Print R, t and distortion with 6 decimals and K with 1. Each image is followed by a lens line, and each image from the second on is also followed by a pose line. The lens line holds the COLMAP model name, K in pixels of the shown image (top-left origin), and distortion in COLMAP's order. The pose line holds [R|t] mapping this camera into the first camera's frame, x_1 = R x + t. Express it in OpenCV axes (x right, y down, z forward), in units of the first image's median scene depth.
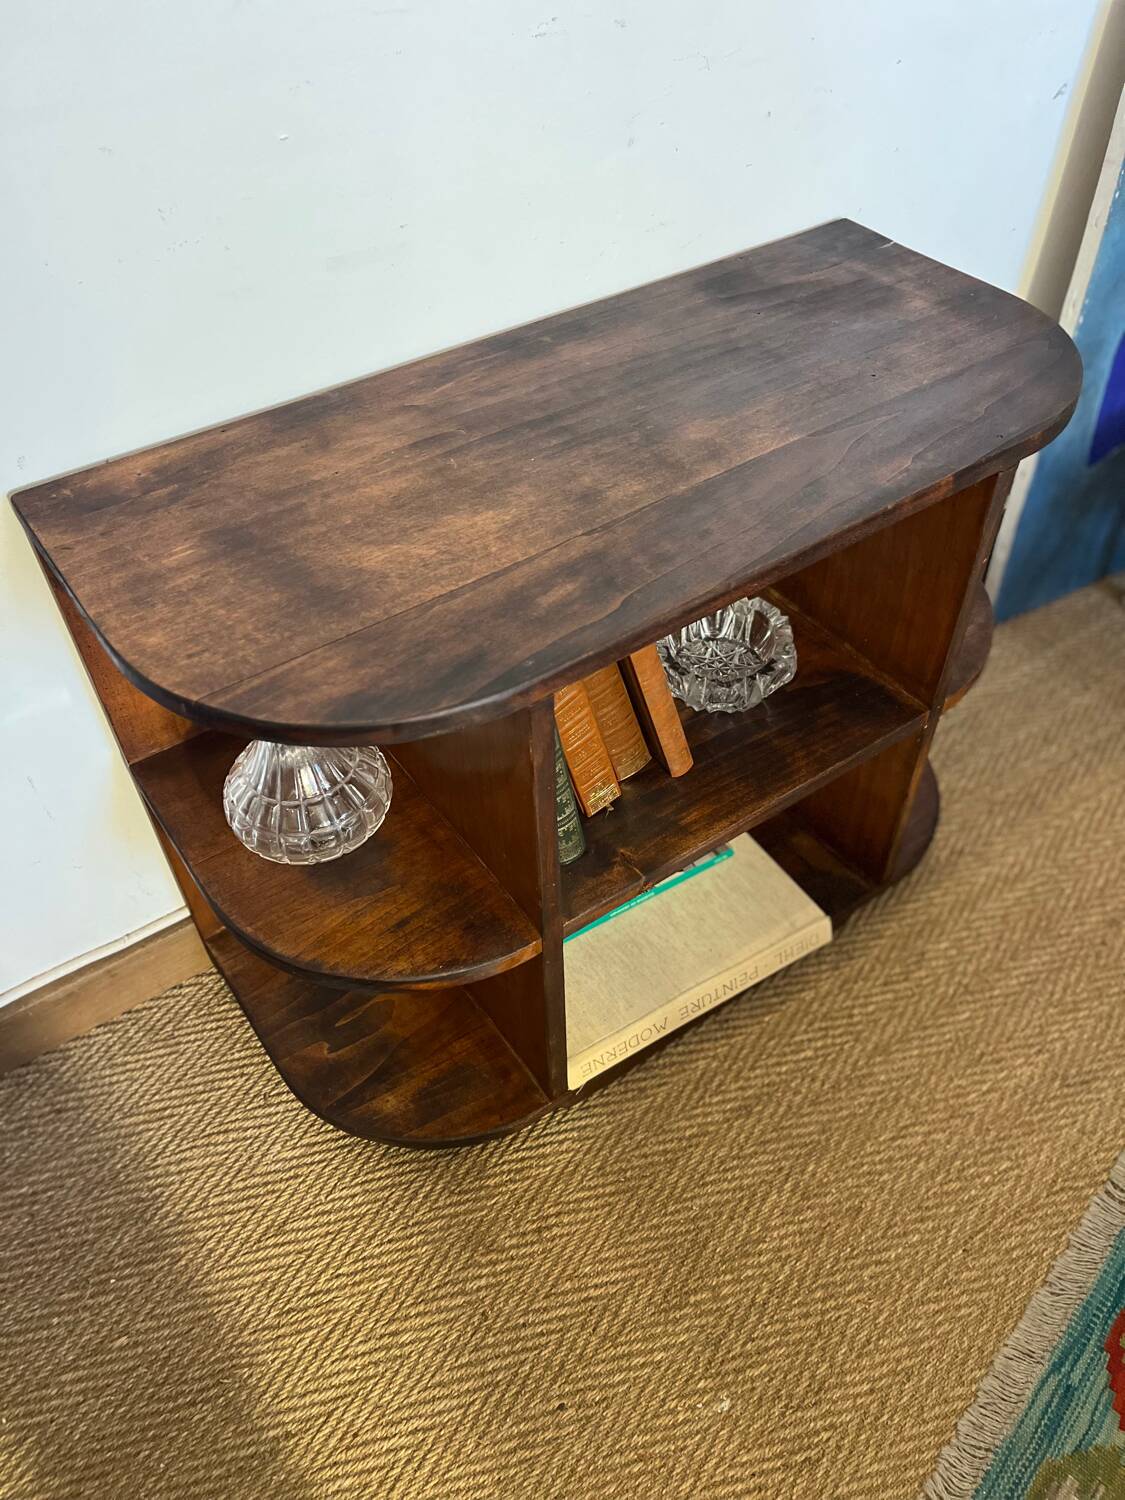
lens RADIAL K [[1135.5, 0, 565.9], [0, 1135.5, 756.6], [0, 0, 1]] dist [0.068175, -0.098110]
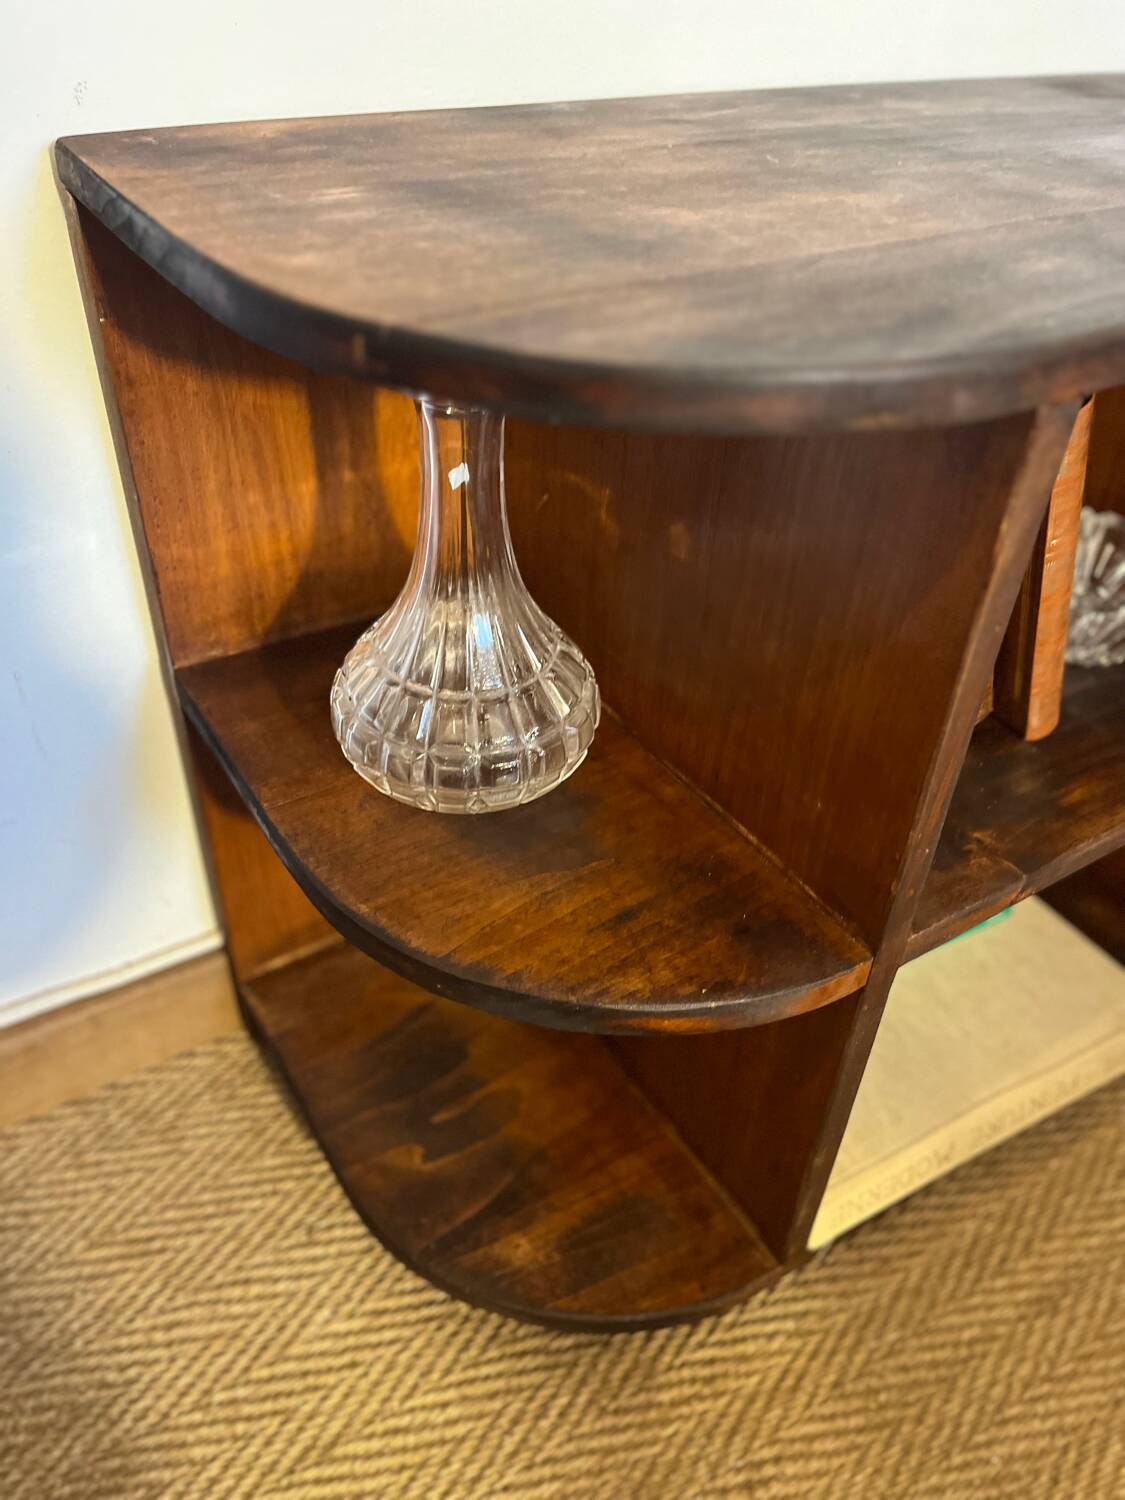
lens RADIAL K [[1138.0, 0, 560.4], [0, 1138.0, 752.6], [0, 0, 1]] dist [0.072317, -0.113594]
pose [[0.997660, 0.068375, -0.000255, -0.150293], [-0.067709, 0.987412, -0.142943, 0.122752], [-0.009522, 0.142626, 0.989731, 0.340749]]
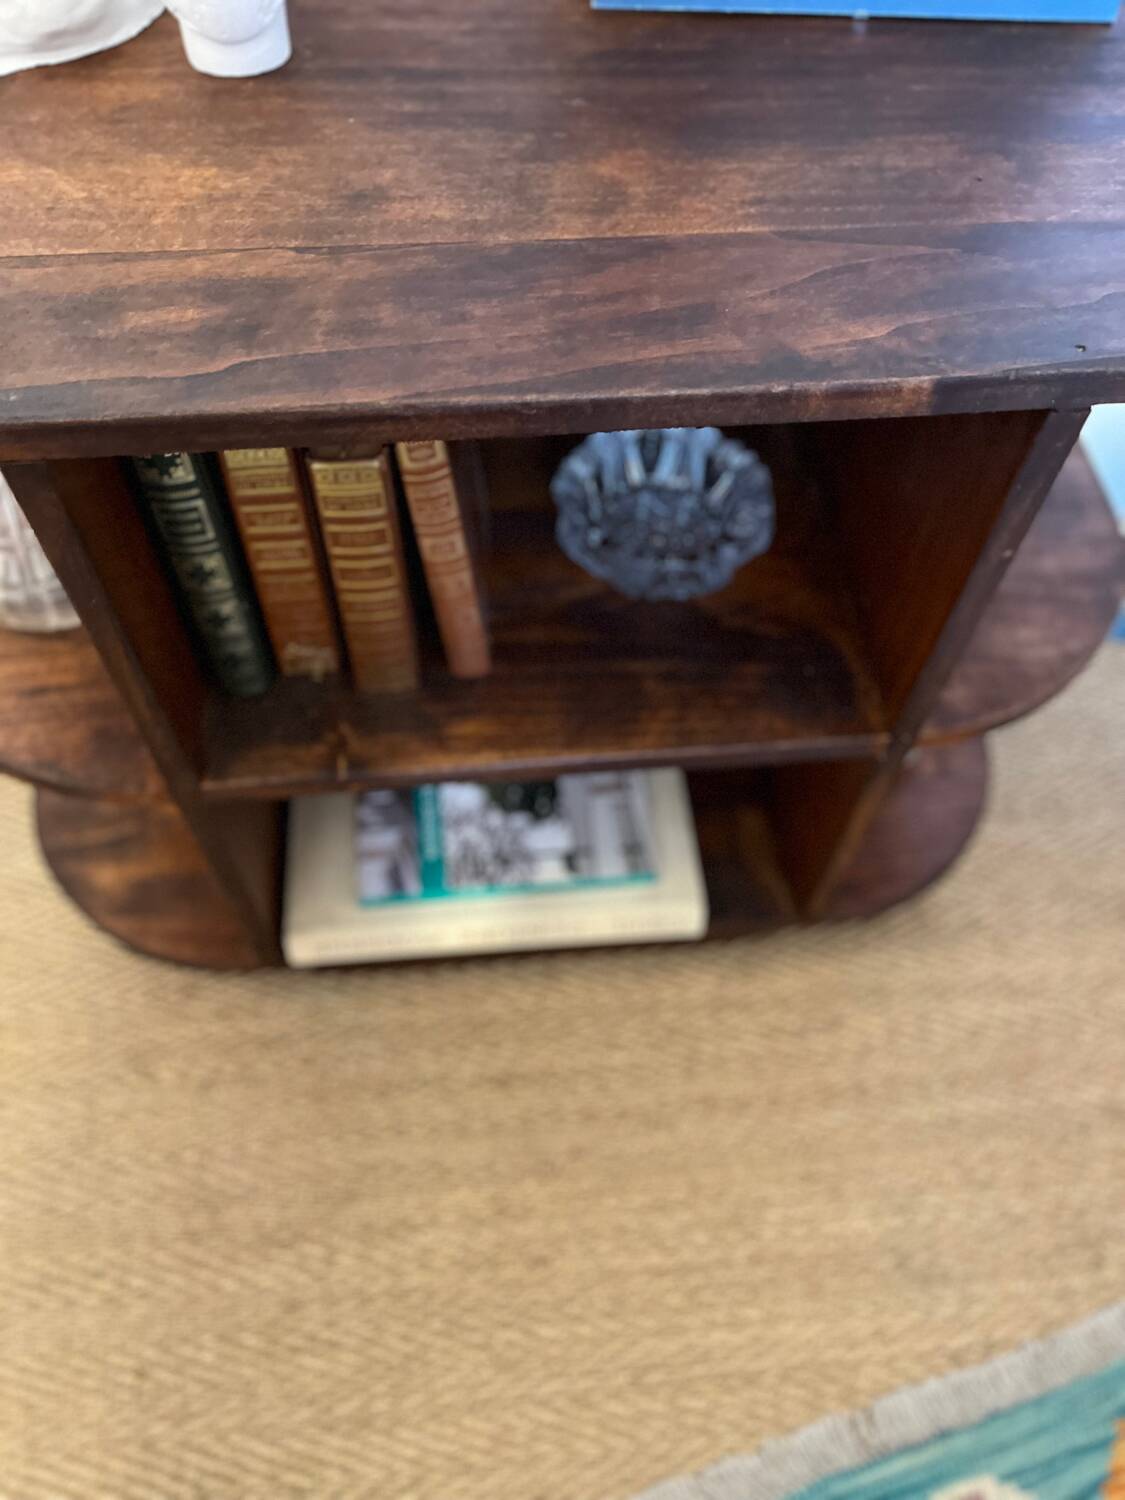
lens RADIAL K [[1135.5, 0, 567.0], [0, 1135.5, 757.3], [0, 0, 1]] dist [0.068175, -0.098110]
pose [[0.872236, 0.435605, -0.222379, 0.297384], [-0.384889, 0.891899, 0.237439, -0.111881], [0.301769, -0.121511, 0.945606, 0.303000]]
